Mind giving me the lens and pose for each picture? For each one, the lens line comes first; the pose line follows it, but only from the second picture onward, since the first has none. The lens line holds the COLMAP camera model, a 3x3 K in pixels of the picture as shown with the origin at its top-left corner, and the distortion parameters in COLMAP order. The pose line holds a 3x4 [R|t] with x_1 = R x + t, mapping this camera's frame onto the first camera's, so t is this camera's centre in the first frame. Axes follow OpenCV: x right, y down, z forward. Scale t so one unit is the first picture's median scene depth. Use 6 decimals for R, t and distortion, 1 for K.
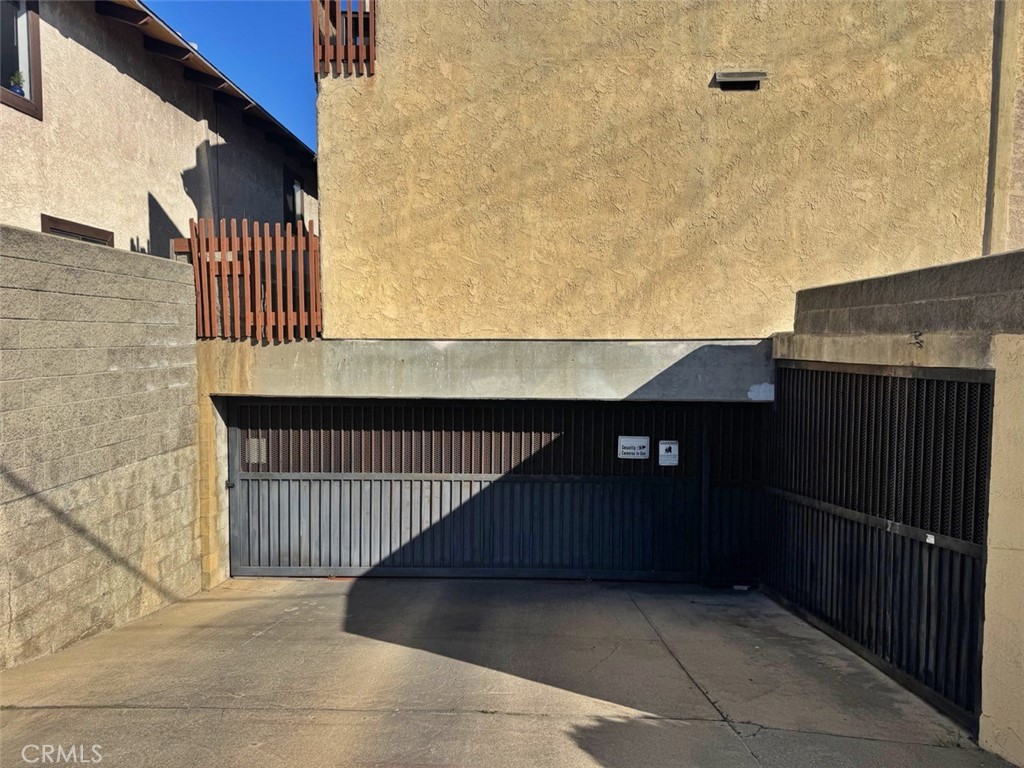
lens RADIAL K [[731.2, 0, 512.0], [0, 731.2, 384.0], [0, 0, 1]] dist [0.106011, -0.154385]
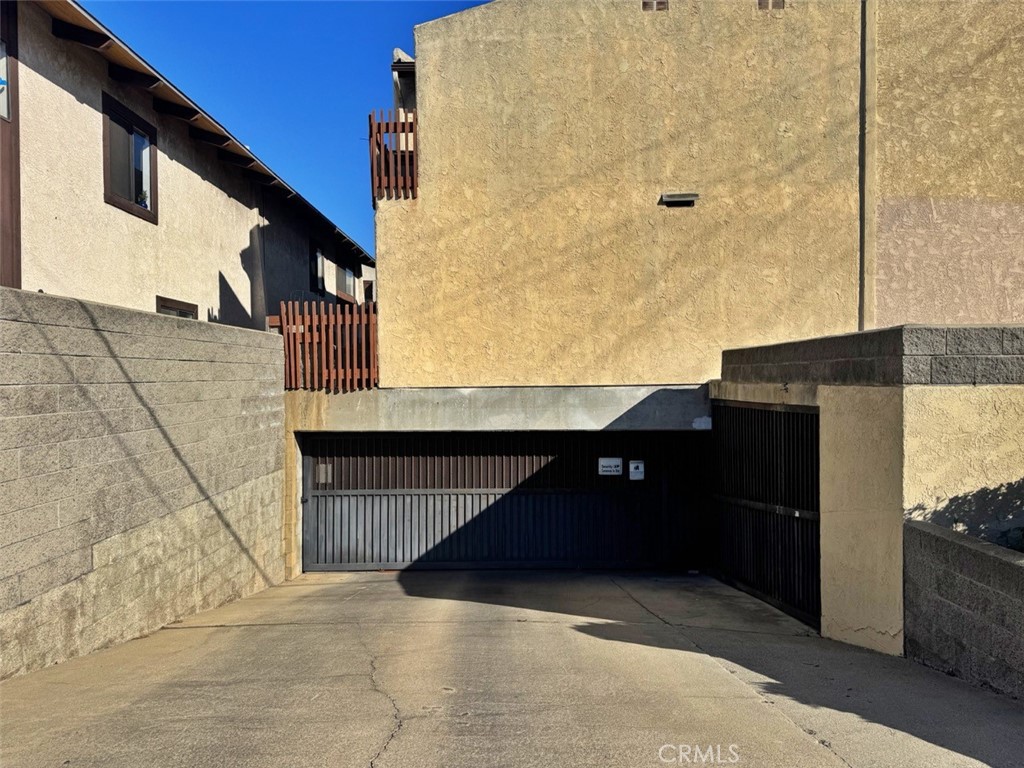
lens RADIAL K [[731.2, 0, 512.0], [0, 731.2, 384.0], [0, 0, 1]] dist [0.106011, -0.154385]
pose [[0.999593, -0.013185, 0.025304, -0.047359], [0.014468, 0.998583, -0.051215, 0.003461], [-0.024593, 0.051560, 0.998367, -0.354994]]
